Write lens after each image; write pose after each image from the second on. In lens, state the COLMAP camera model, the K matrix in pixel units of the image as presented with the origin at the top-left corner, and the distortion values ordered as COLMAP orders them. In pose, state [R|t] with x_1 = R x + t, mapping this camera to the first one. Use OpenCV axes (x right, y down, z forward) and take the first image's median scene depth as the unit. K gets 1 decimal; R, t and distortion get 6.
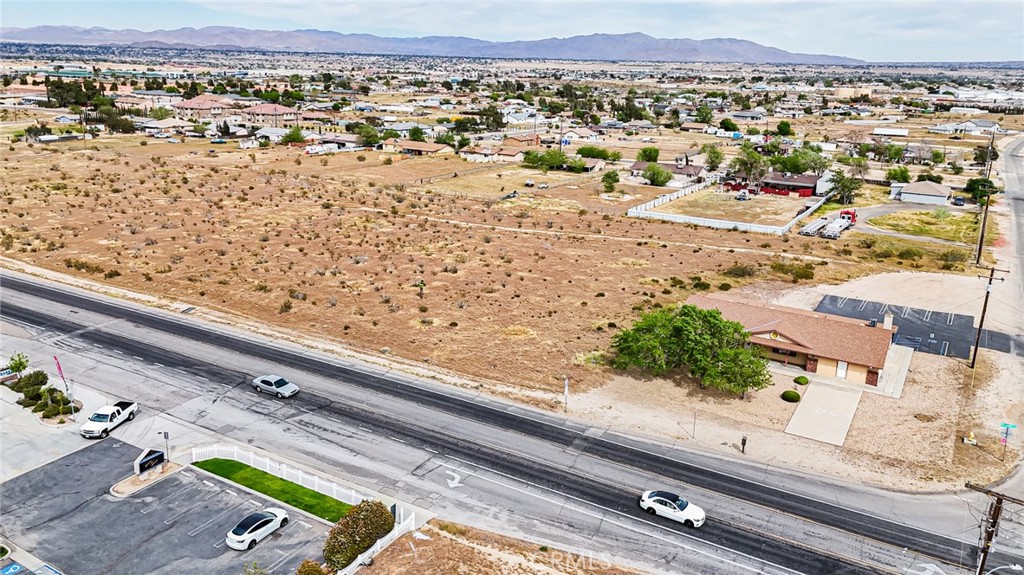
lens RADIAL K [[777.3, 0, 507.3], [0, 777.3, 242.9], [0, 0, 1]] dist [0.078493, -0.076574]
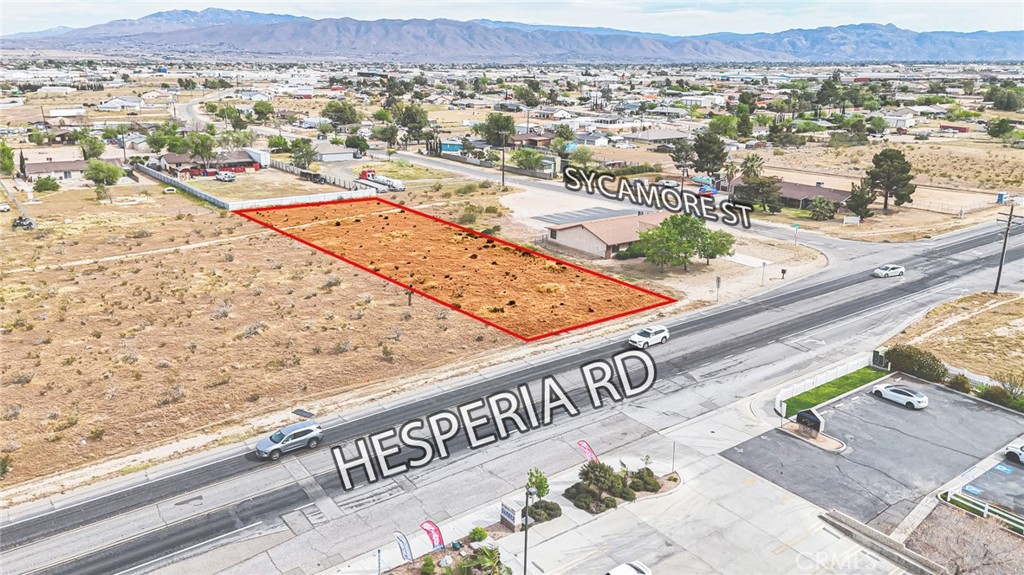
lens RADIAL K [[777.3, 0, 507.3], [0, 777.3, 242.9], [0, 0, 1]] dist [0.078493, -0.076574]
pose [[0.378082, -0.232202, 0.896178, -0.916655], [0.209408, 0.964394, 0.161532, -0.129553], [-0.901777, 0.126594, 0.413245, 0.546826]]
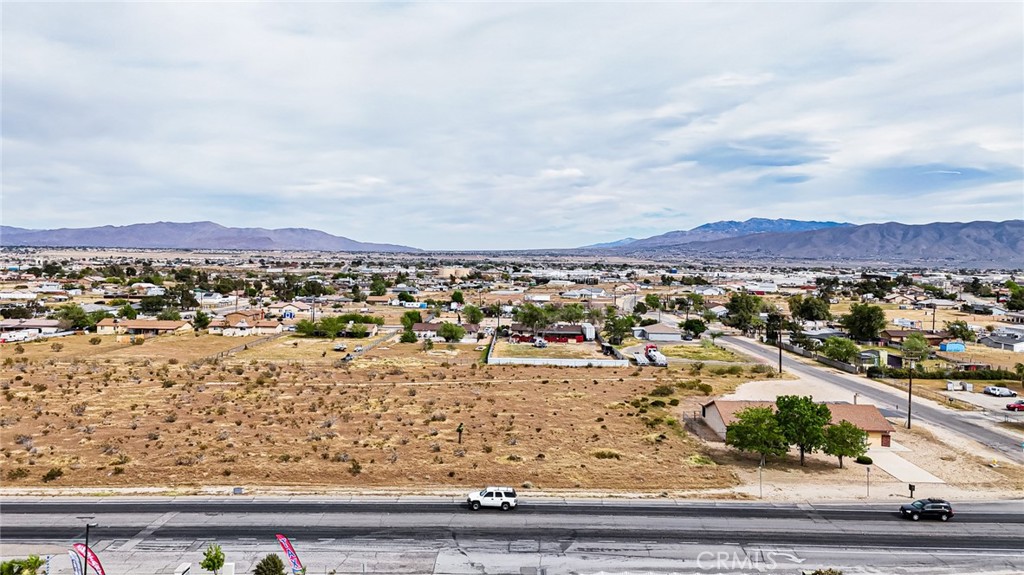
lens RADIAL K [[777.3, 0, 507.3], [0, 777.3, 242.9], [0, 0, 1]] dist [0.078493, -0.076574]
pose [[0.863933, -0.002417, 0.503600, -0.579748], [0.120359, 0.972001, -0.201812, 0.033810], [-0.489012, 0.234965, 0.840035, 0.109997]]
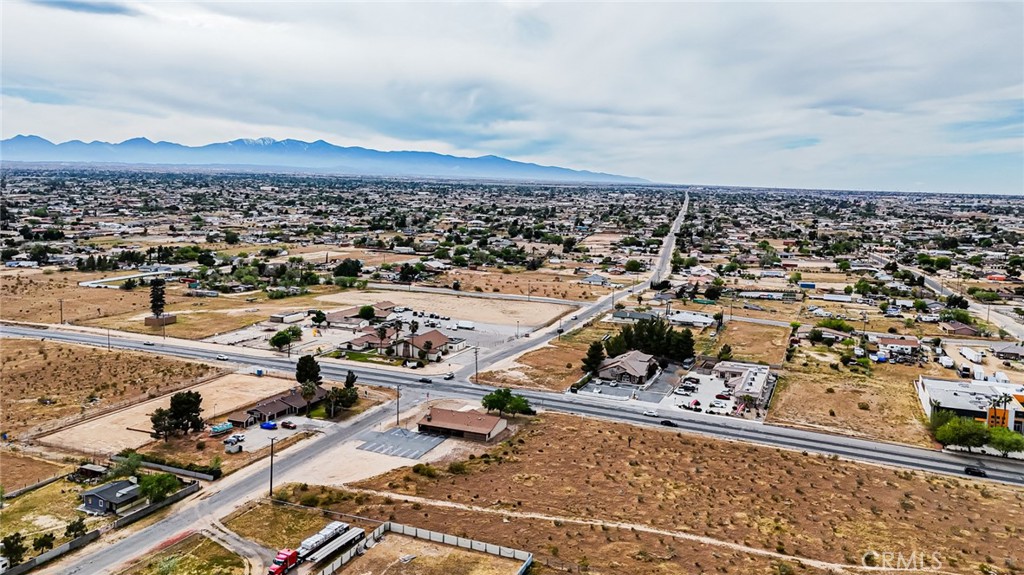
lens RADIAL K [[773.7, 0, 507.0], [0, 773.7, 251.7], [0, 0, 1]] dist [0.092833, -0.105409]
pose [[-0.989026, -0.030399, -0.144579, 0.529728], [-0.074570, 0.947517, 0.310887, -1.052562], [0.127540, 0.318257, -0.939386, 2.833346]]
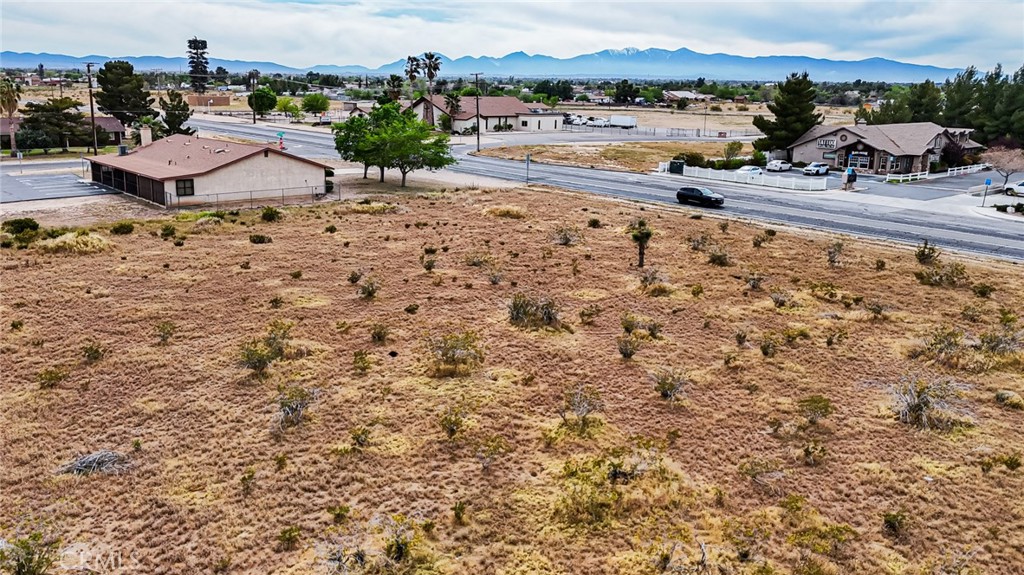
lens RADIAL K [[773.7, 0, 507.0], [0, 773.7, 251.7], [0, 0, 1]] dist [0.092833, -0.105409]
pose [[-0.952923, -0.099286, 0.286496, -0.173222], [0.033811, 0.904181, 0.425809, -0.134161], [-0.301321, 0.415450, -0.858258, 1.488074]]
